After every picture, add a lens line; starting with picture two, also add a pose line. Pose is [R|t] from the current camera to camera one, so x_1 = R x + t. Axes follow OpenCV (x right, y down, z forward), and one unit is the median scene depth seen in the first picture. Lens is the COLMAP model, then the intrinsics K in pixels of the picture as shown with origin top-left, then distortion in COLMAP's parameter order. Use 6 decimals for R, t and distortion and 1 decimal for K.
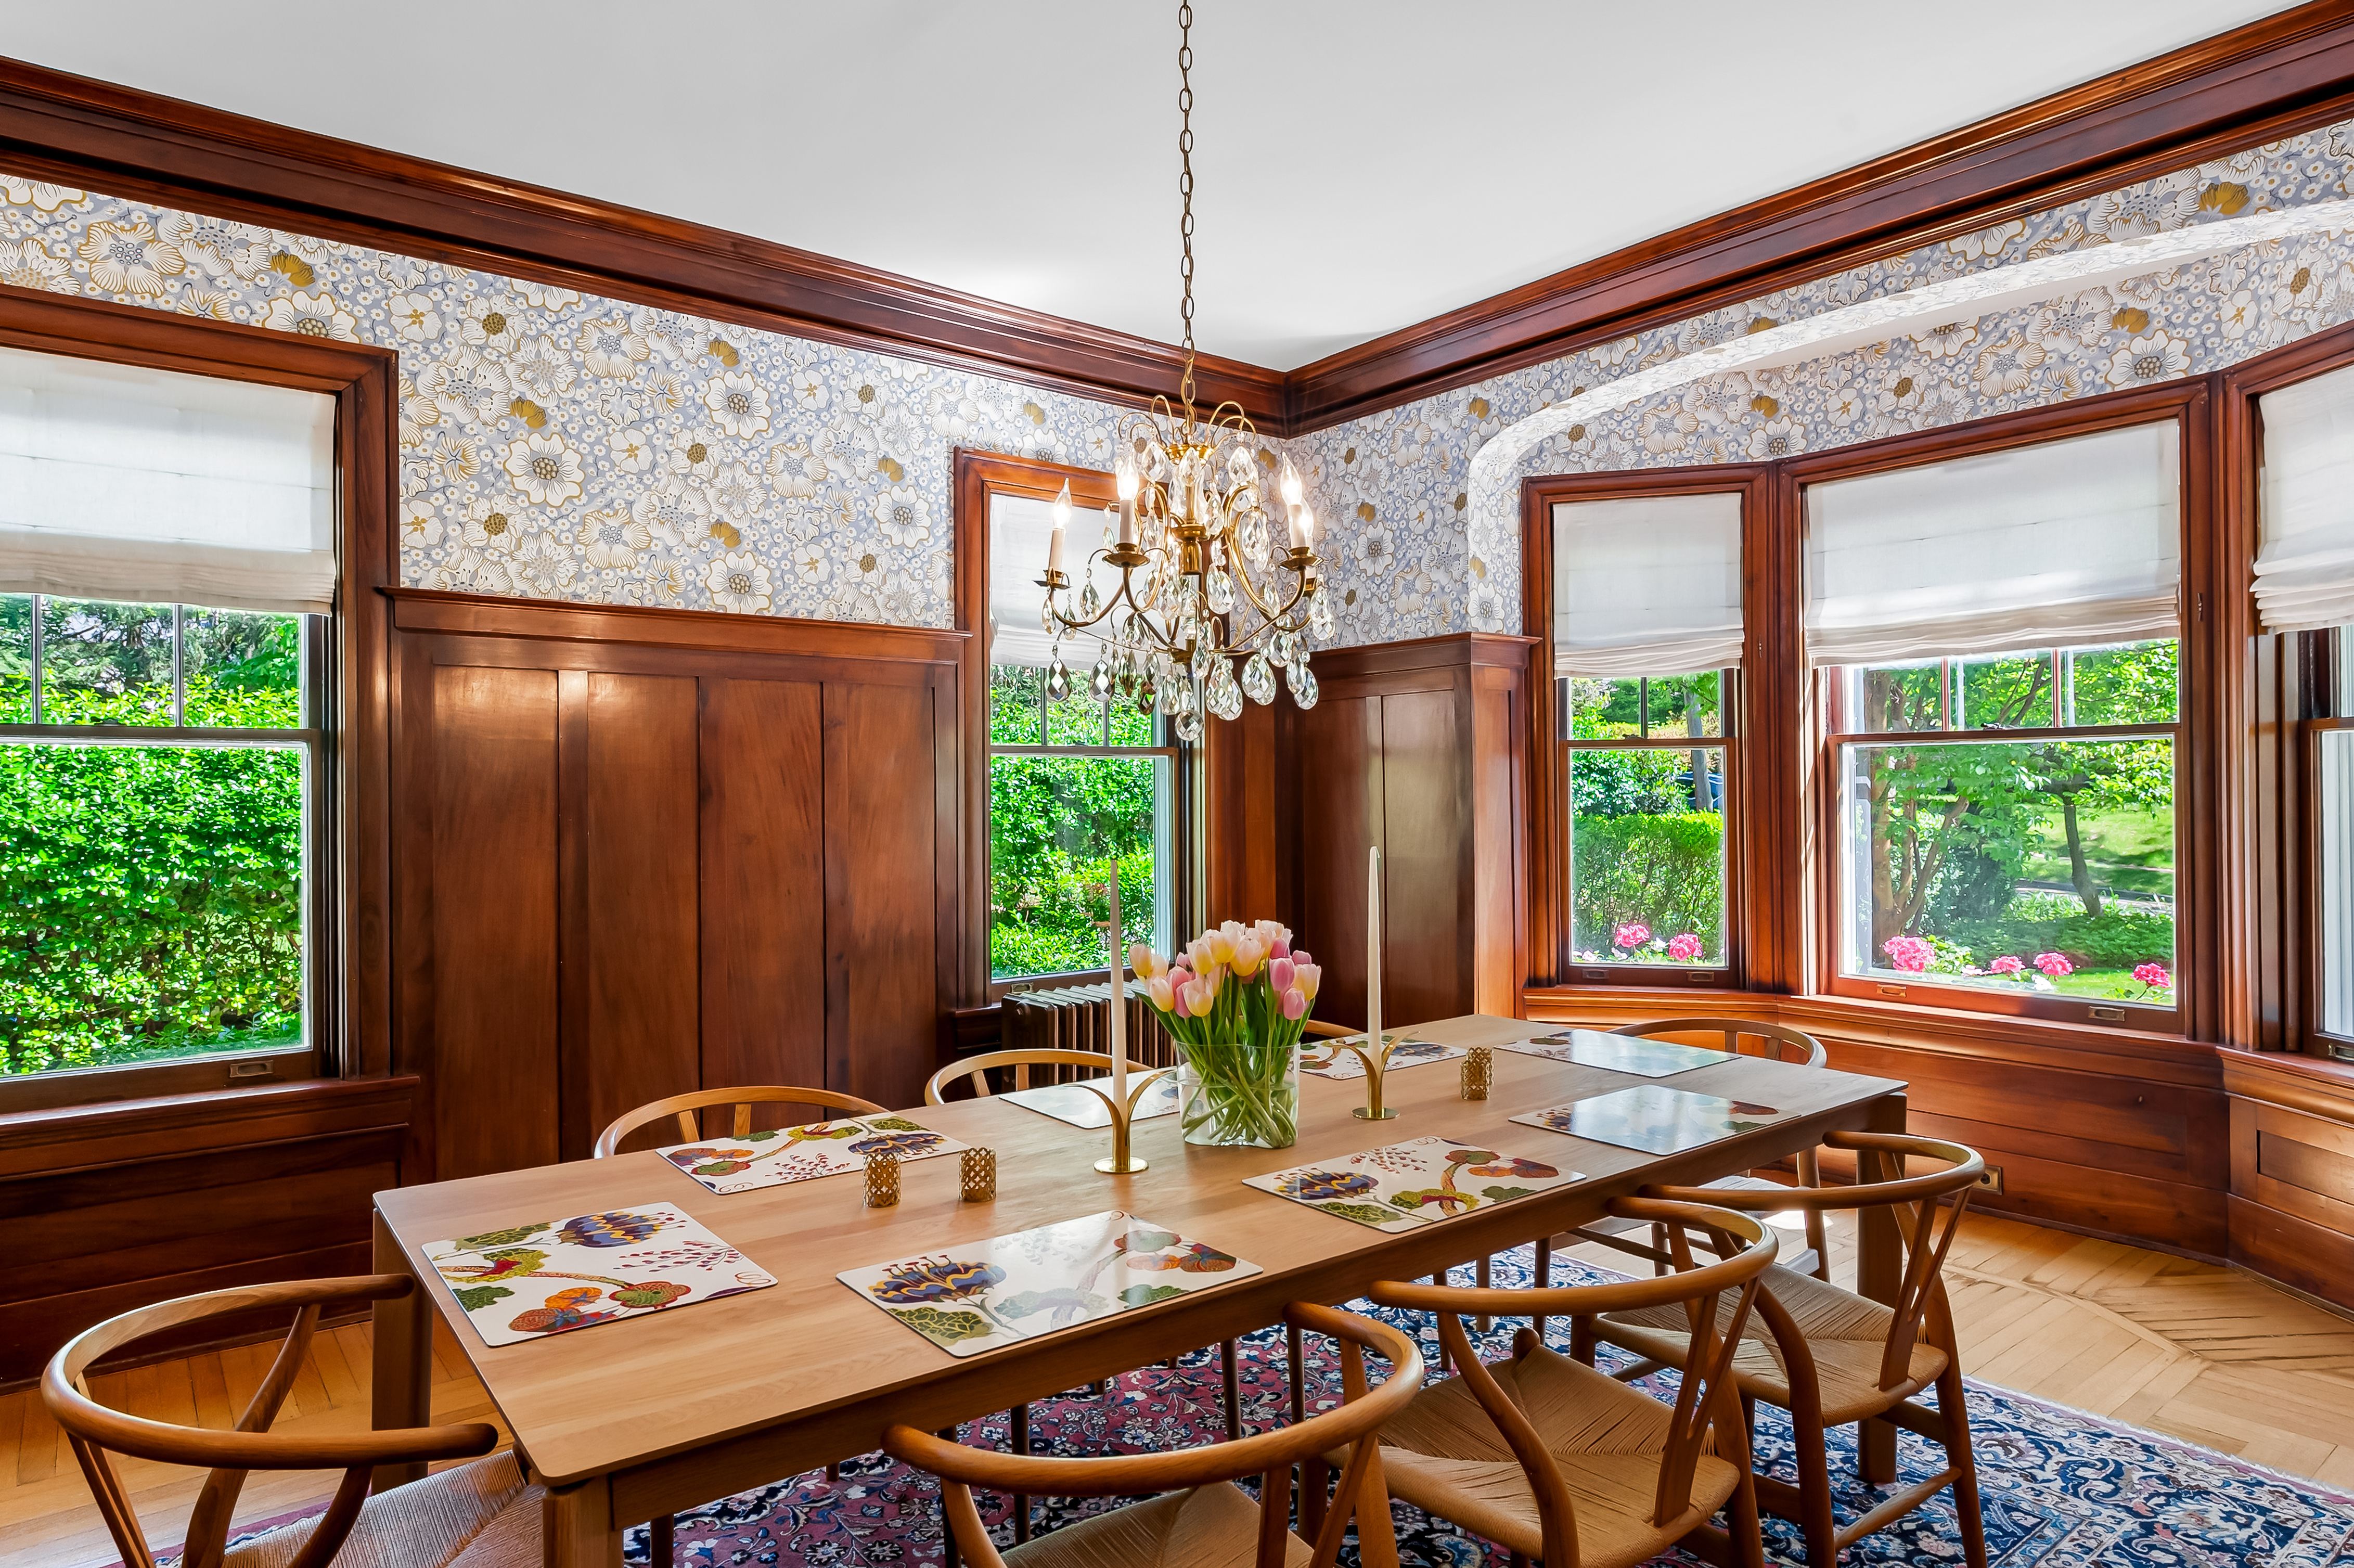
lens RADIAL K [[1371.6, 0, 1176.3], [0, 1371.6, 790.1], [0, 0, 1]] dist [-0.007238, 0.000870]
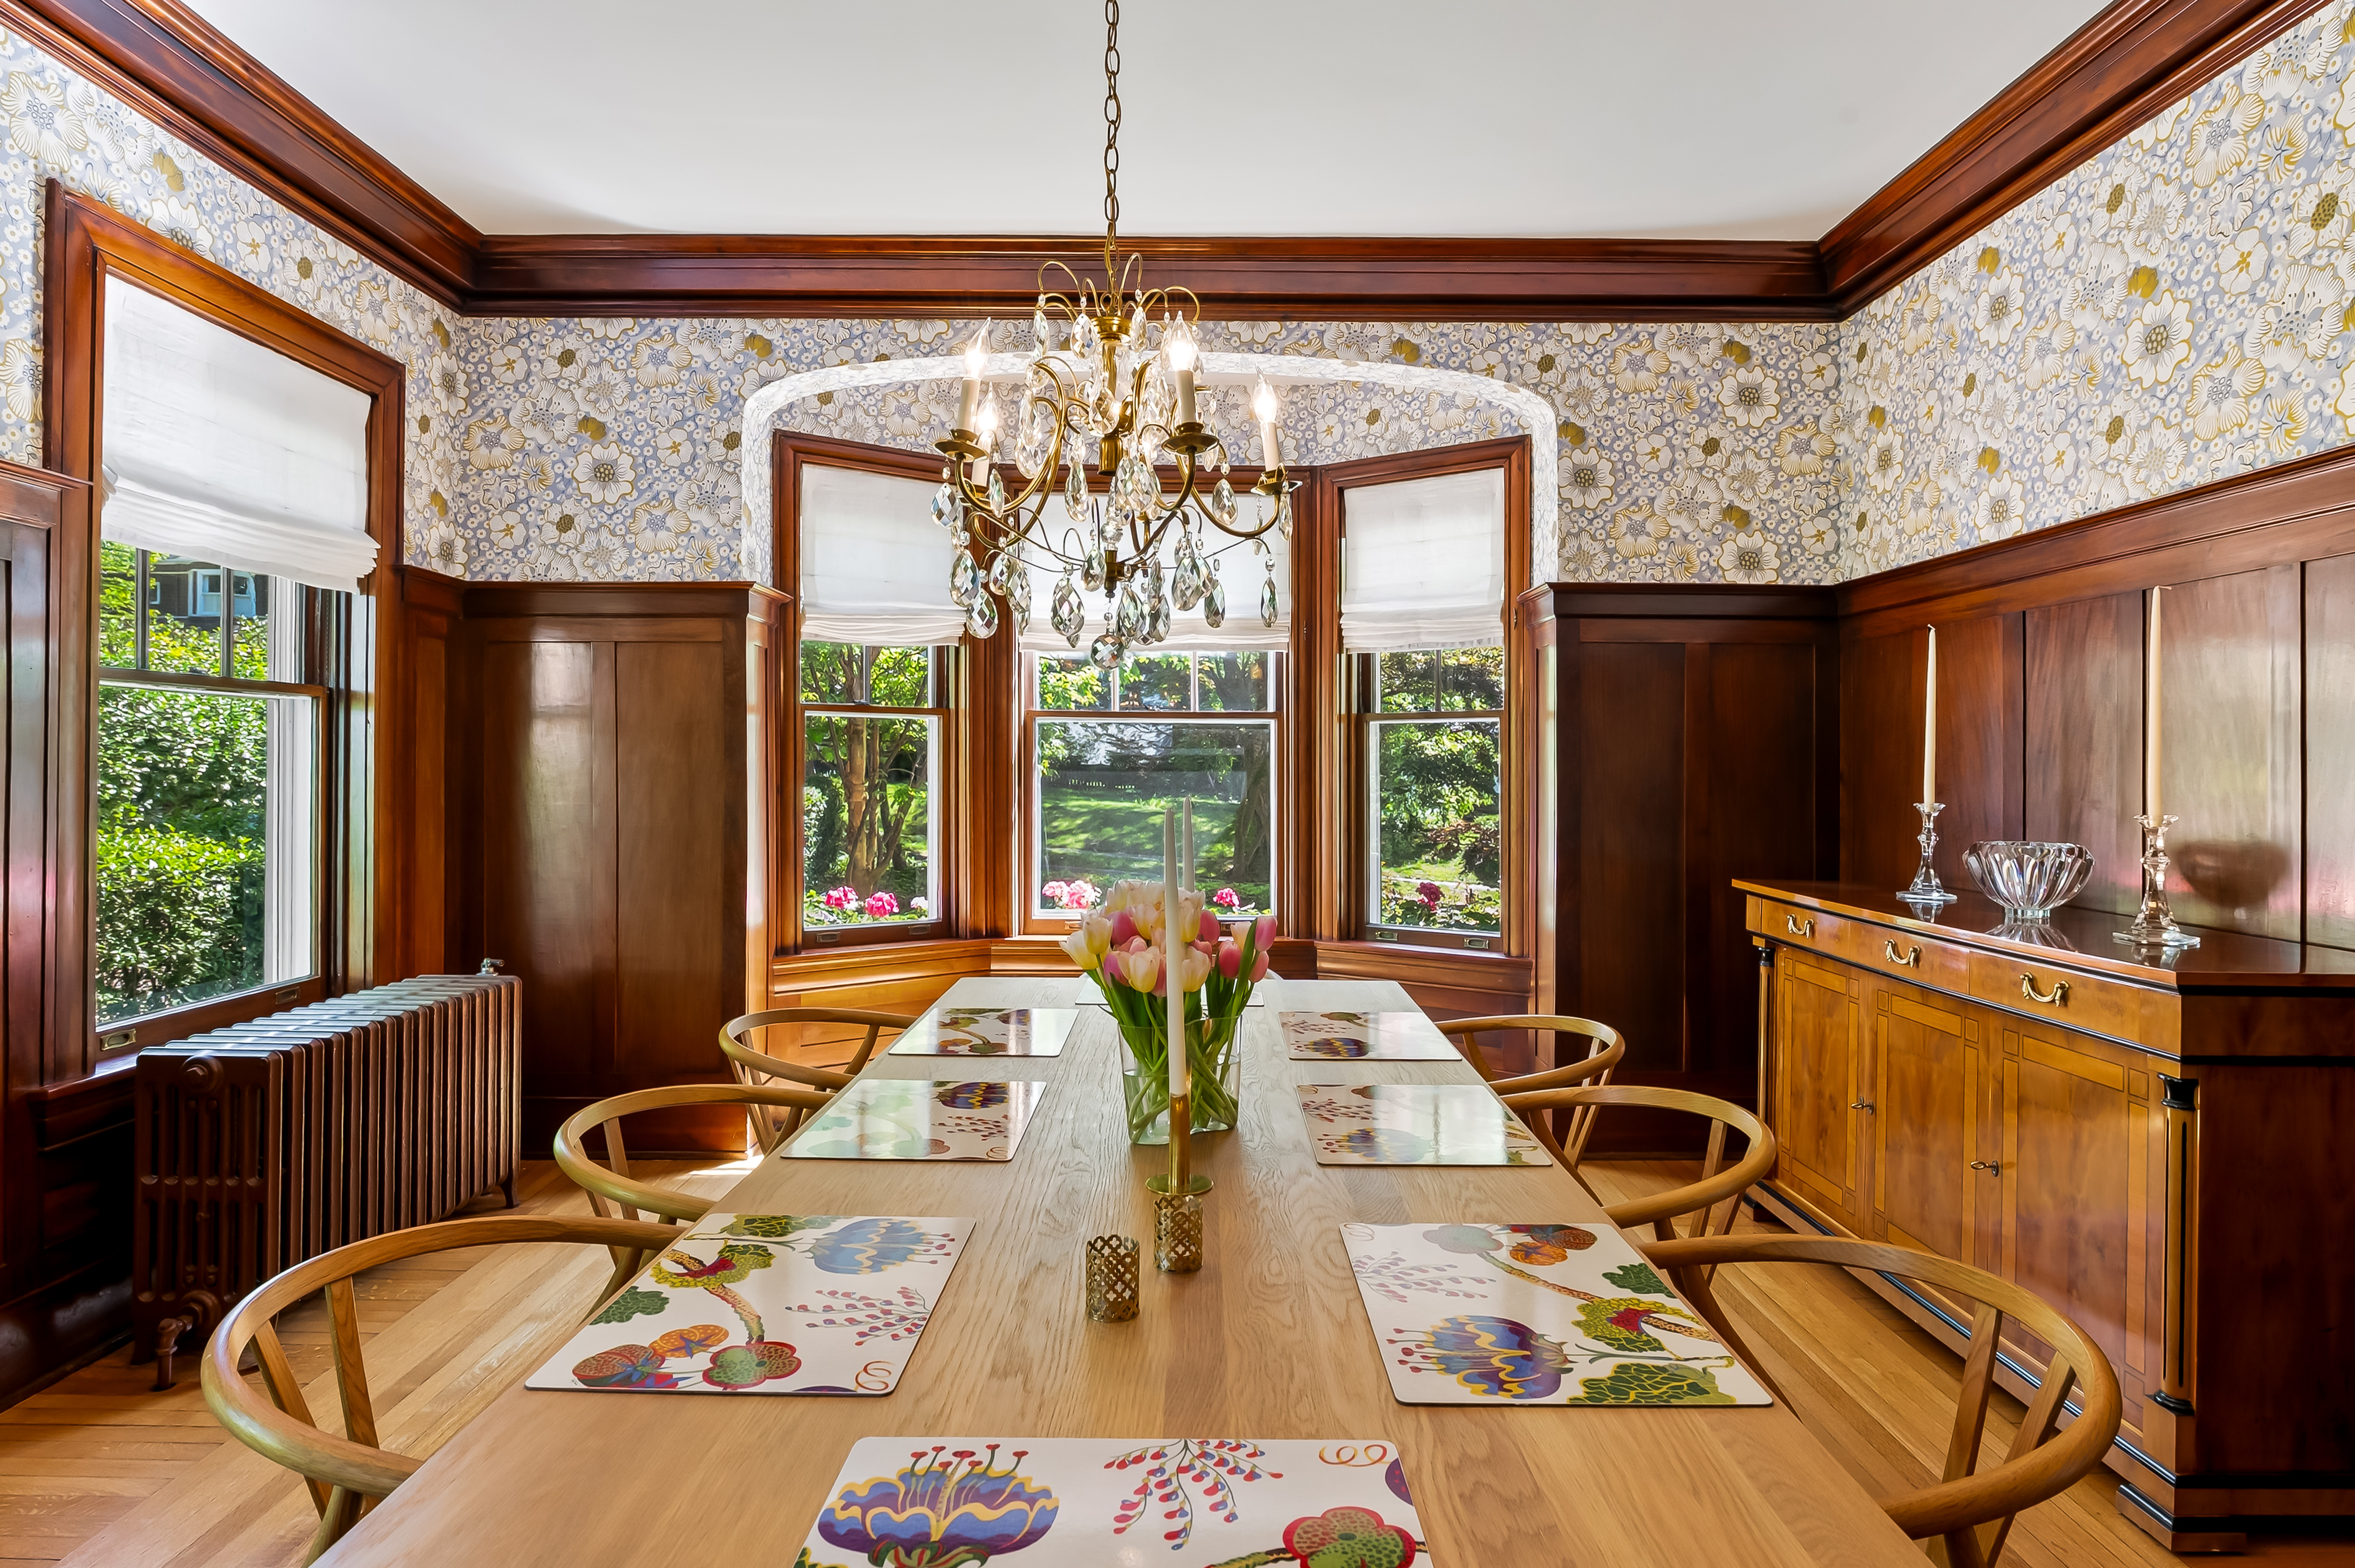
lens RADIAL K [[1261.8, 0, 1180.0], [0, 1261.8, 763.8], [0, 0, 1]] dist [-0.004569, -0.001082]
pose [[0.615830, 0.014563, 0.787744, -0.347487], [-0.010866, 0.999891, -0.009990, 0.017411], [-0.787804, -0.002408, 0.615921, 0.295392]]
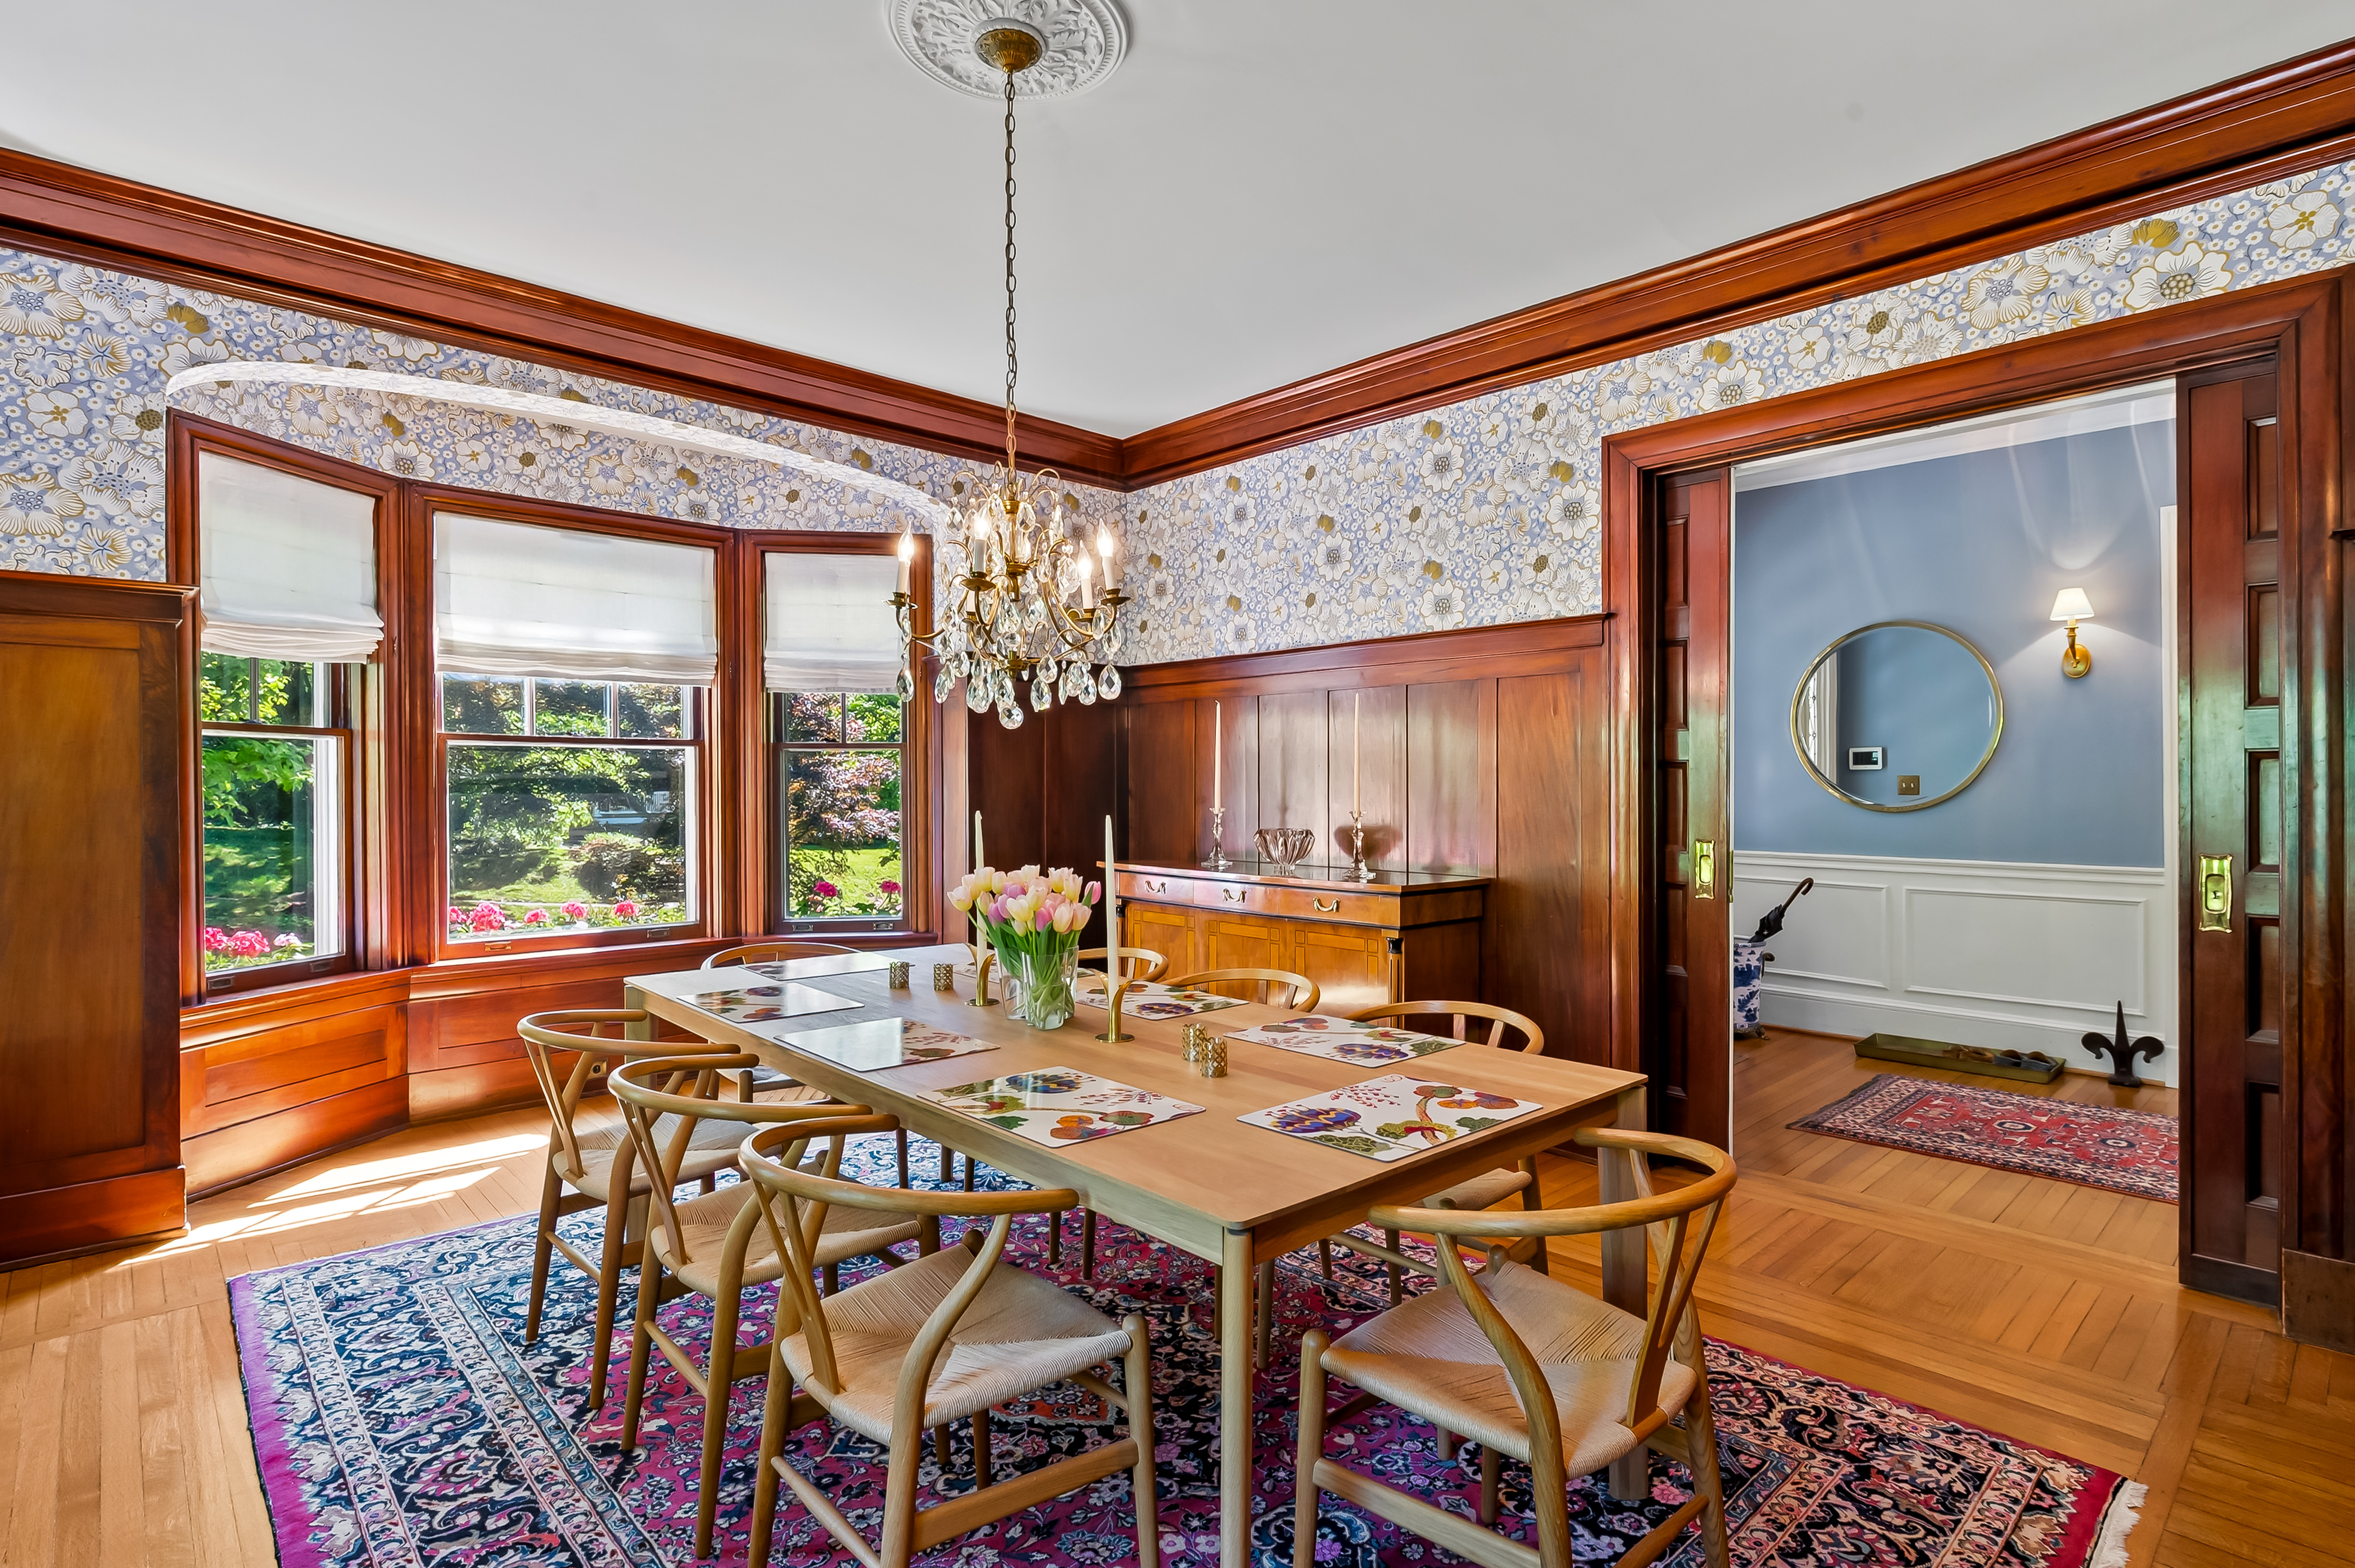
lens RADIAL K [[1162.6, 0, 1202.3], [0, 1162.6, 783.8], [0, 0, 1]] dist [-0.002989, -0.001156]
pose [[-0.091326, 0.011375, 0.995756, -0.666993], [0.001926, 0.999935, -0.011246, 0.017349], [-0.995819, 0.000890, -0.091342, 0.558694]]
